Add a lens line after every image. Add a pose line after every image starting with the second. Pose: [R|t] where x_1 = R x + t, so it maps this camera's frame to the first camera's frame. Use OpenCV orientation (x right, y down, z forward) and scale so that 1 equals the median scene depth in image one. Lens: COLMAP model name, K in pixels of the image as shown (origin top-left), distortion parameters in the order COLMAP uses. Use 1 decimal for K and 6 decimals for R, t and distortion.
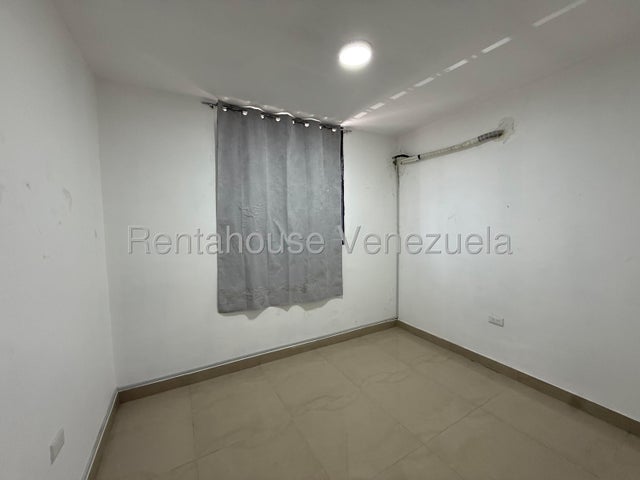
lens RADIAL K [[253.4, 0, 320.0], [0, 253.4, 240.0], [0, 0, 1]] dist [-0.002582, -0.000340]
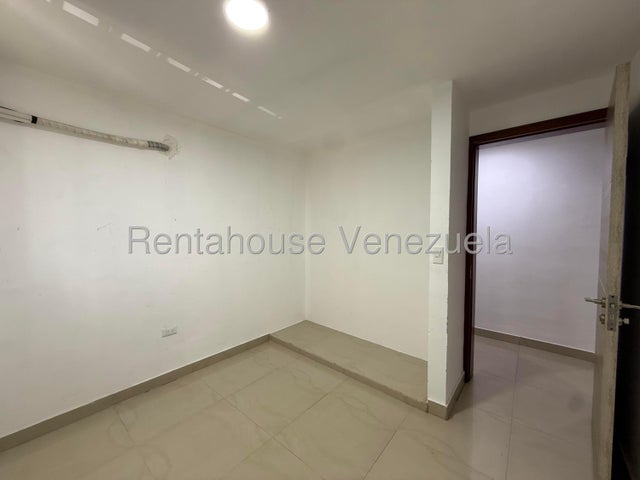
lens RADIAL K [[253.4, 0, 320.0], [0, 253.4, 240.0], [0, 0, 1]] dist [-0.002582, -0.000340]
pose [[-0.346776, -0.022074, 0.937688, -0.469924], [0.062681, 0.996943, 0.046650, -0.057254], [-0.935851, 0.074952, -0.344332, 0.787859]]
